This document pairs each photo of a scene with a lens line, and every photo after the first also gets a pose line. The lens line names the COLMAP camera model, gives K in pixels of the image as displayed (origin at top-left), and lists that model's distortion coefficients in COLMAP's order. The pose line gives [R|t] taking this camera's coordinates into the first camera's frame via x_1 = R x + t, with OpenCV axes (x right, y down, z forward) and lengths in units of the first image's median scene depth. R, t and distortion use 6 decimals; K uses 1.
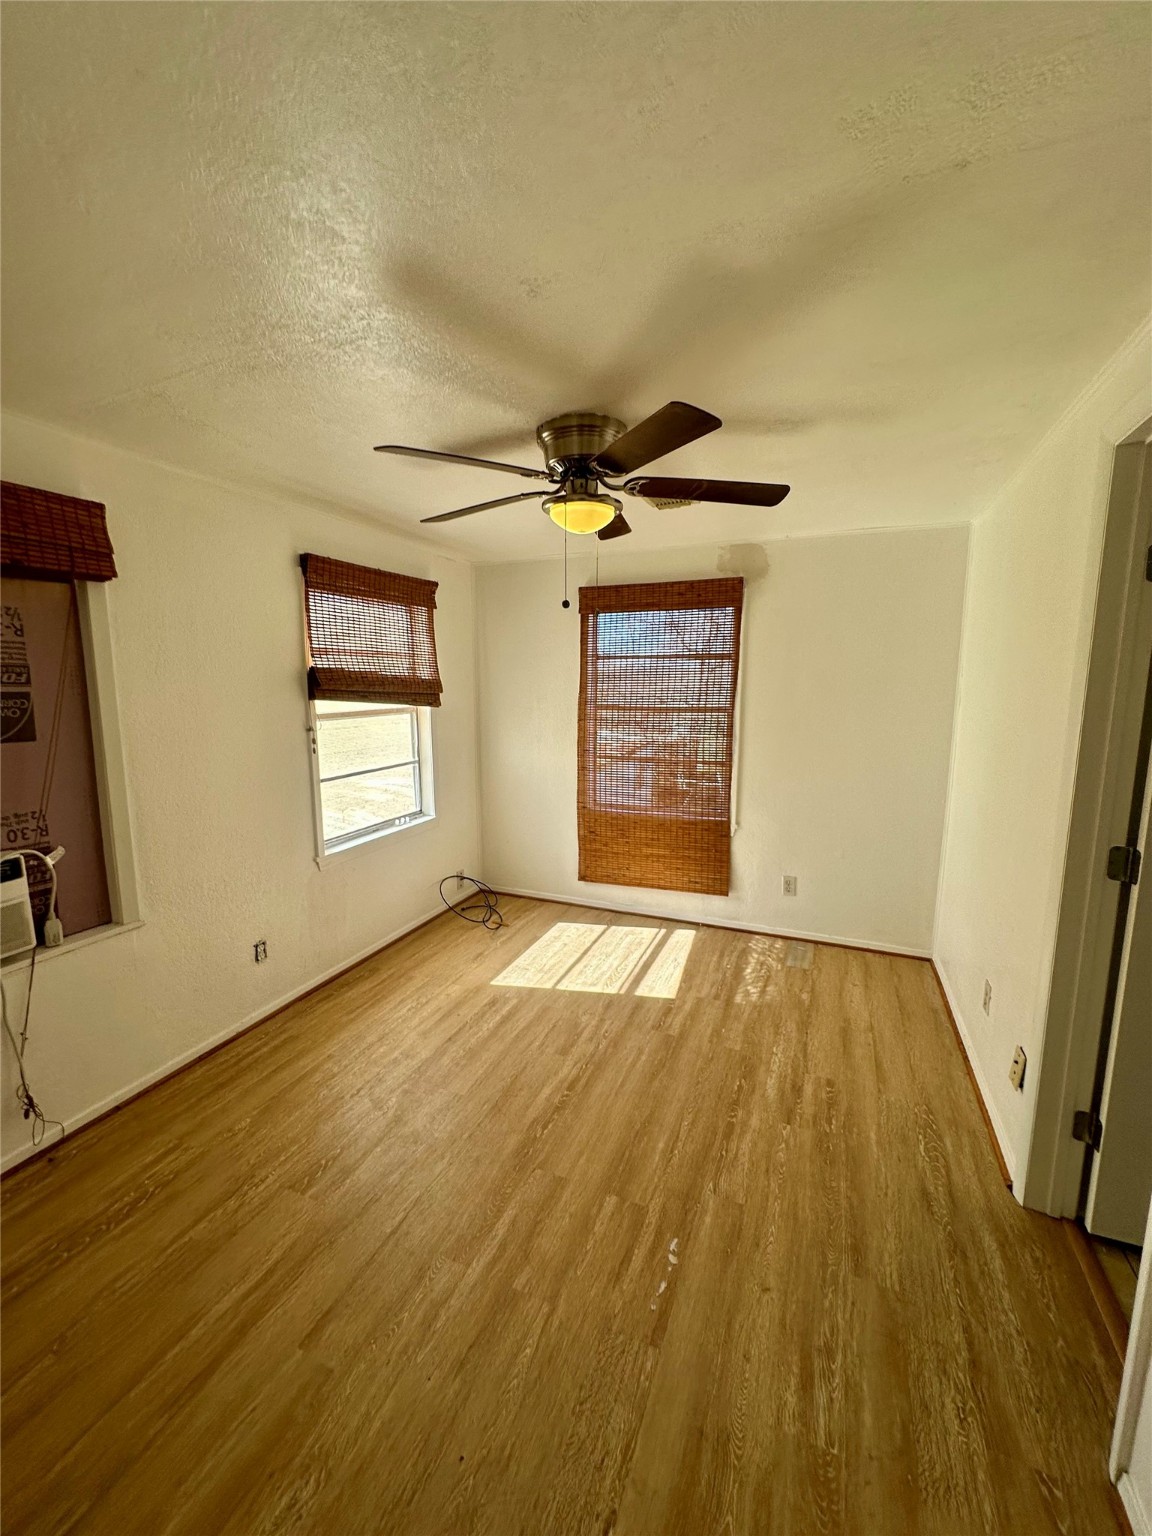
lens RADIAL K [[612.3, 0, 576.9], [0, 612.3, 769.3], [0, 0, 1]] dist [-0.001671, 0.000726]
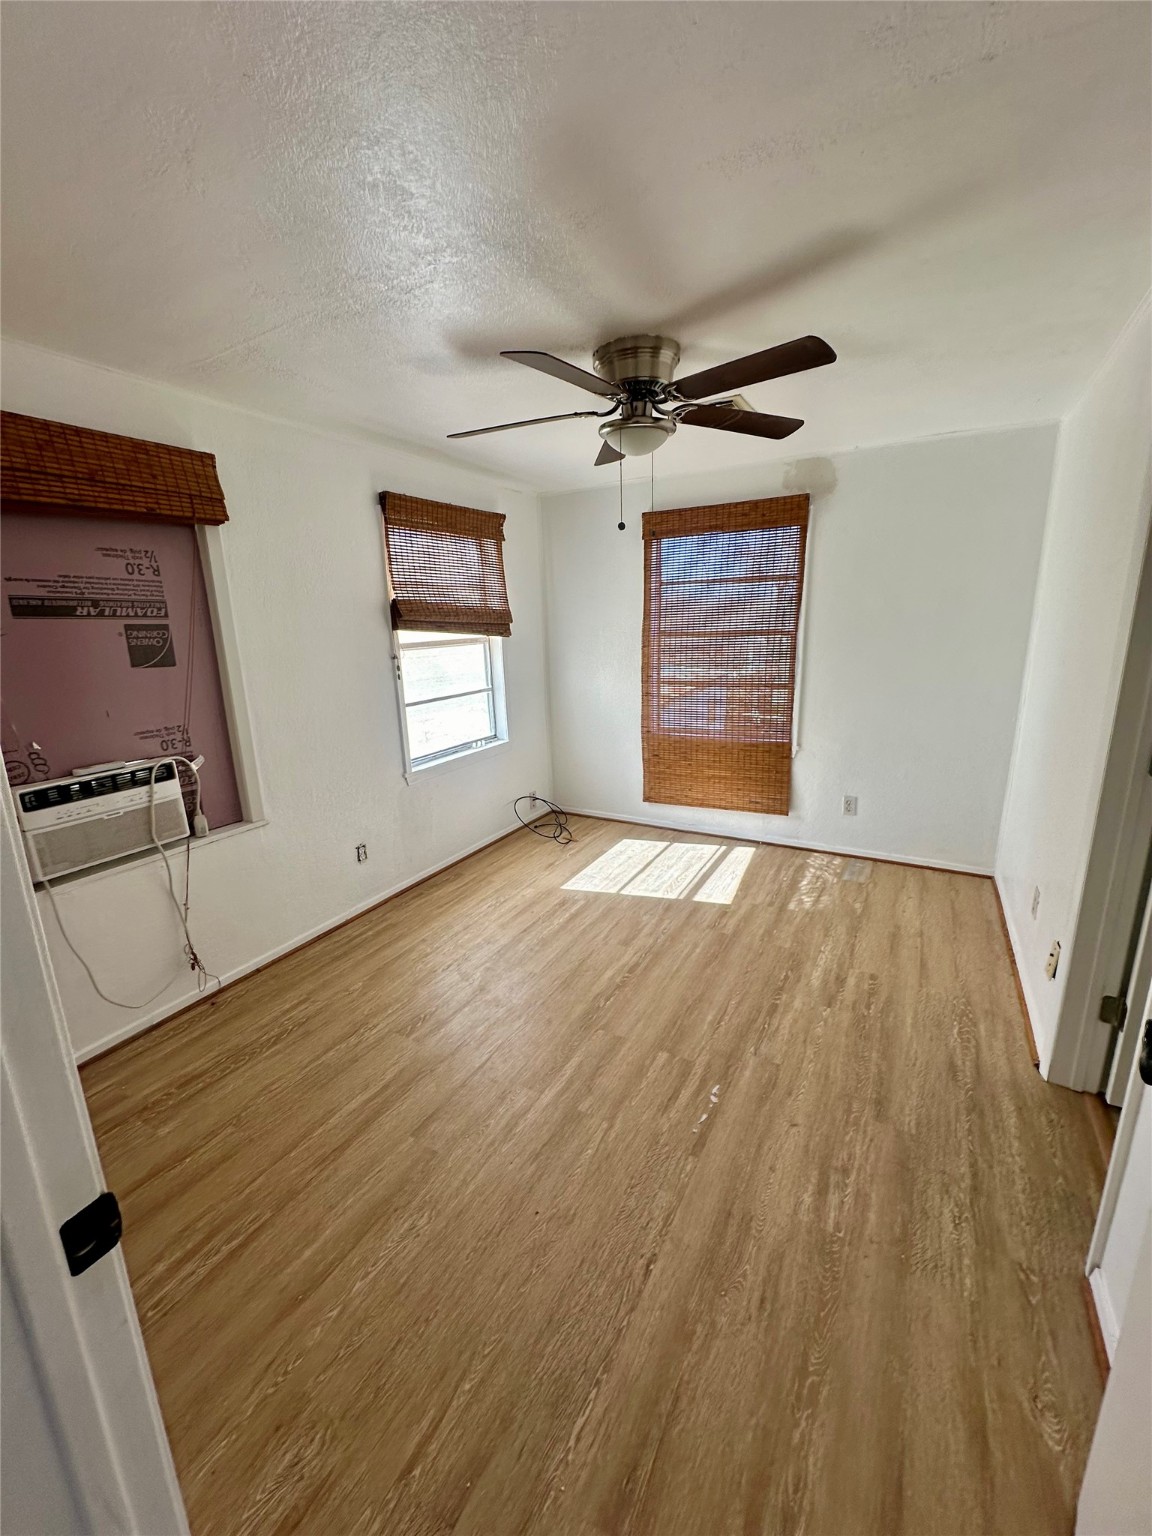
lens RADIAL K [[611.0, 0, 578.8], [0, 611.0, 769.6], [0, 0, 1]] dist [-0.000578, 0.000033]
pose [[0.993327, -0.001182, -0.115325, 0.029864], [0.012721, 0.994970, 0.099365, 0.045808], [0.114628, -0.100169, 0.988345, -0.103412]]
